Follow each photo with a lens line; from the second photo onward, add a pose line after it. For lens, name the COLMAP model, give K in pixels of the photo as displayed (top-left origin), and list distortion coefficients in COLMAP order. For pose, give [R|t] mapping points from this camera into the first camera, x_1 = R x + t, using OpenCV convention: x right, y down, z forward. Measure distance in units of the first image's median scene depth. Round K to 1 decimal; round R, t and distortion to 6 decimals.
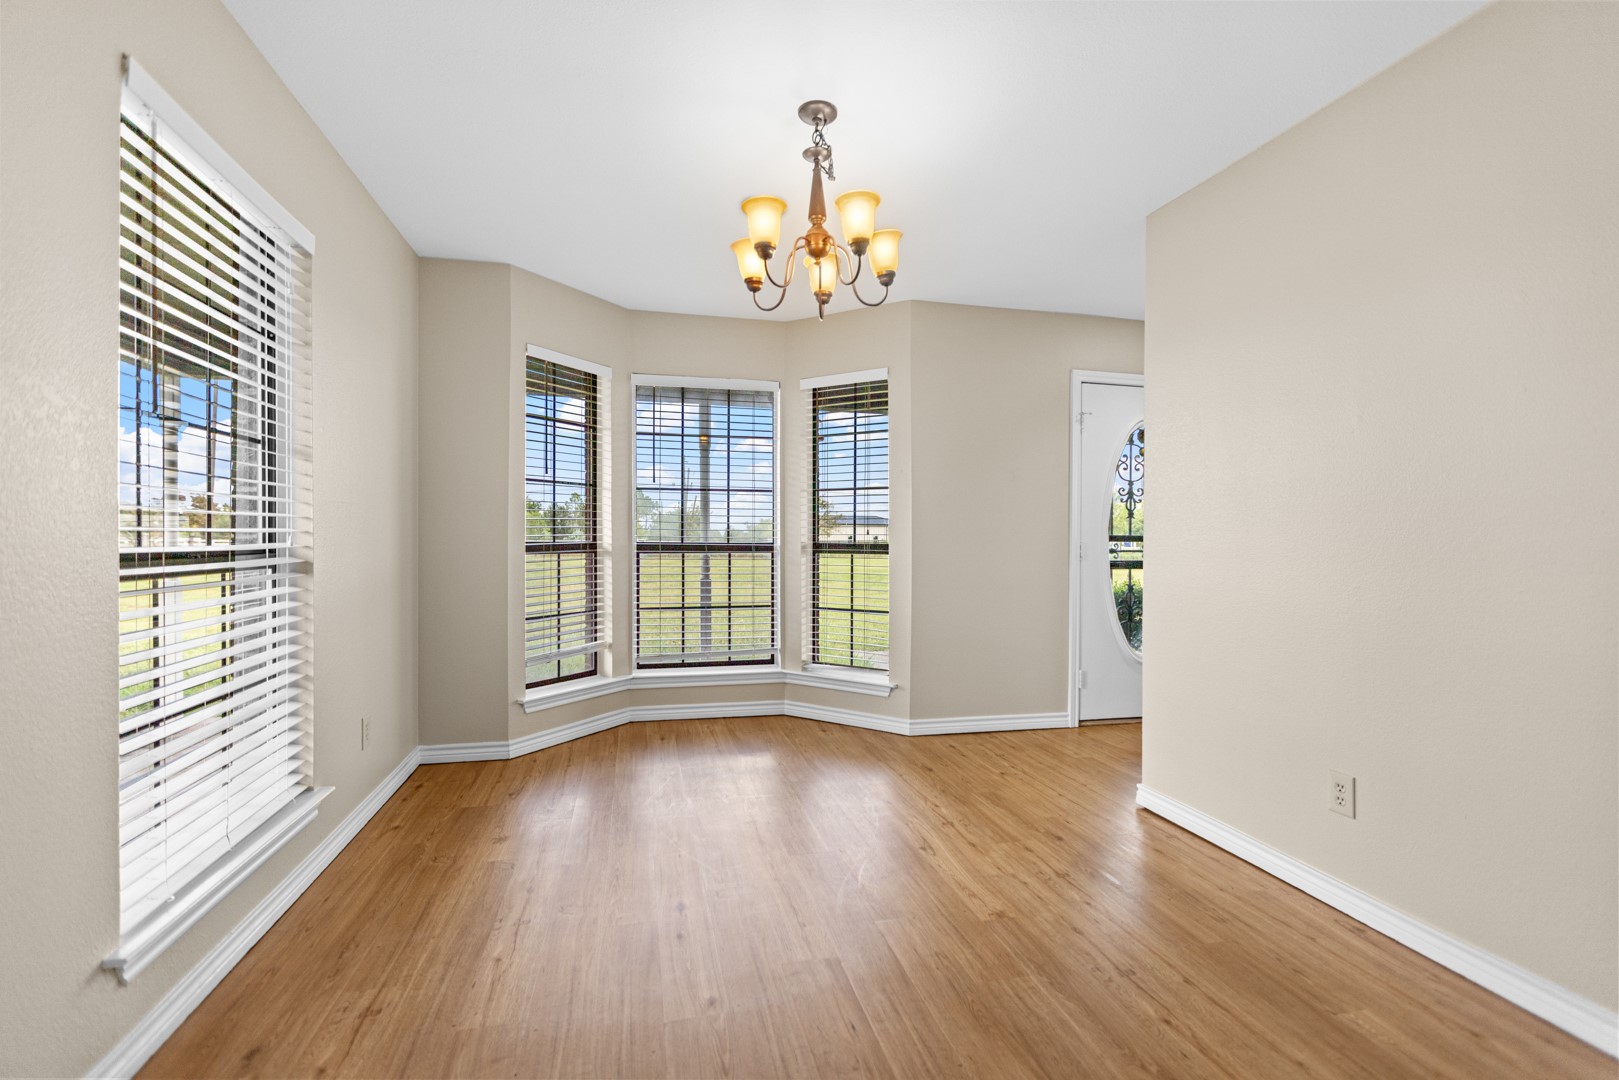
lens RADIAL K [[735.6, 0, 810.5], [0, 735.6, 537.7], [0, 0, 1]] dist [0.003162, 0.000400]
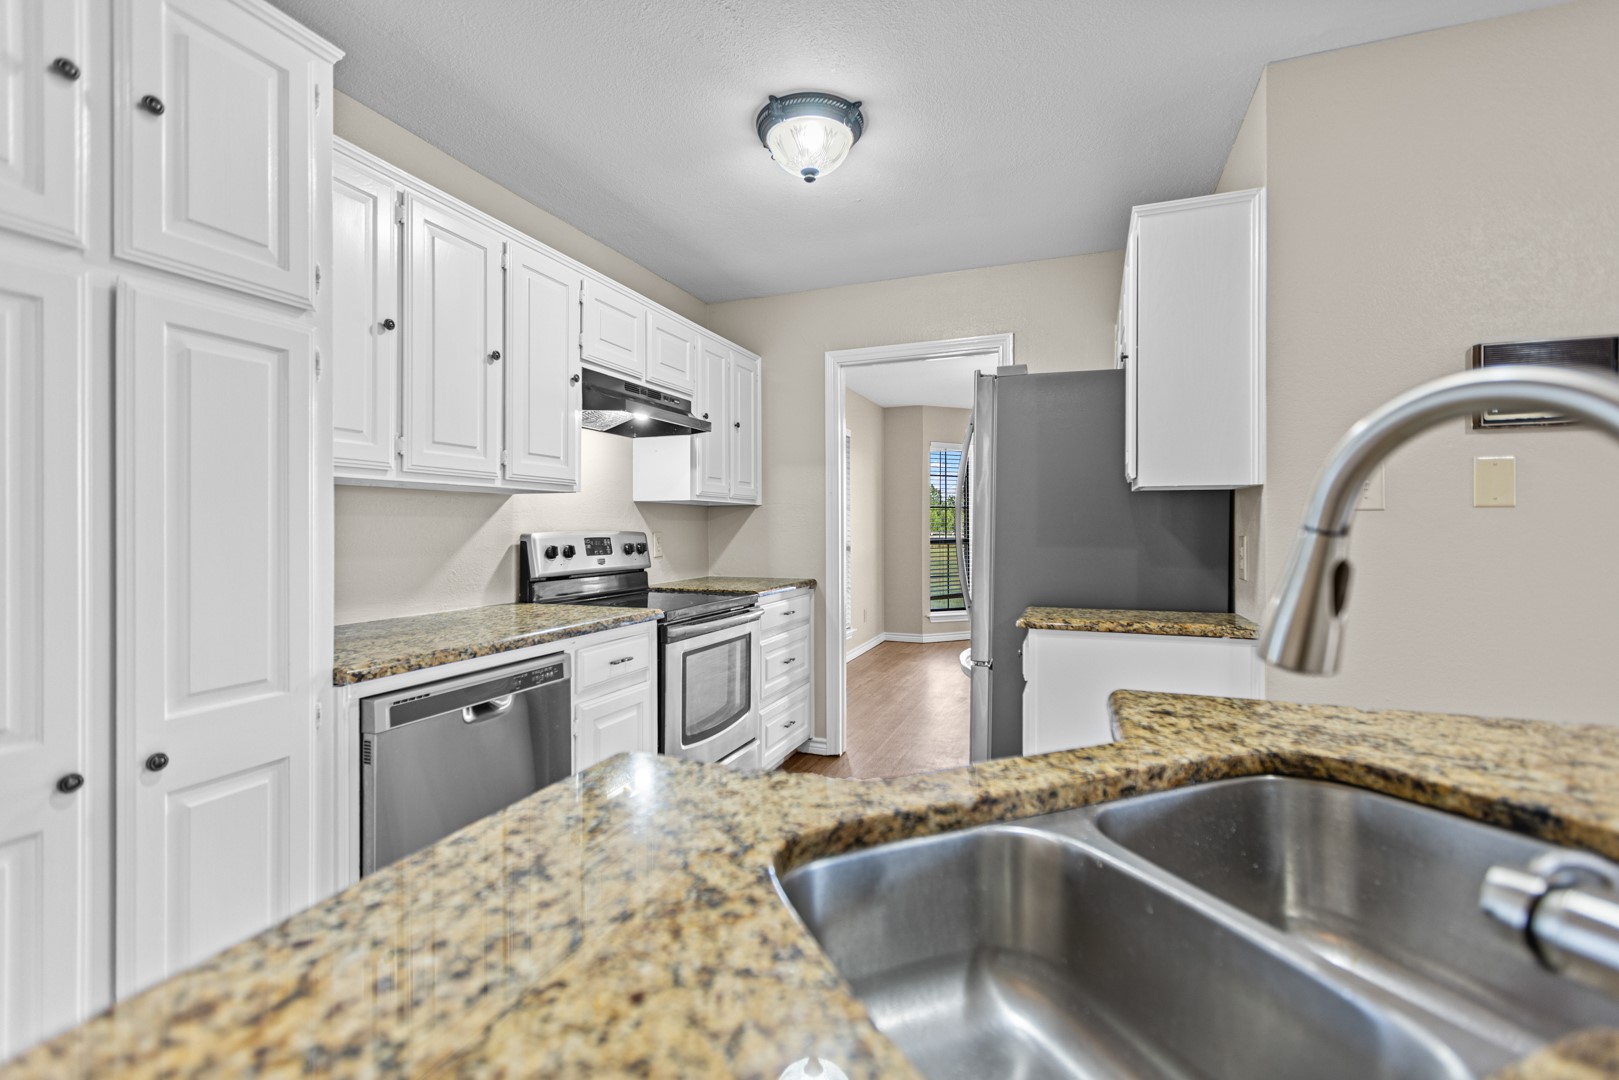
lens RADIAL K [[735.6, 0, 809.2], [0, 735.6, 530.3], [0, 0, 1]] dist [0.003162, 0.000400]
pose [[0.815132, -0.007544, -0.579226, 0.526263], [0.006597, 0.999971, -0.003740, -0.011870], [0.579237, -0.000773, 0.815159, -0.862854]]
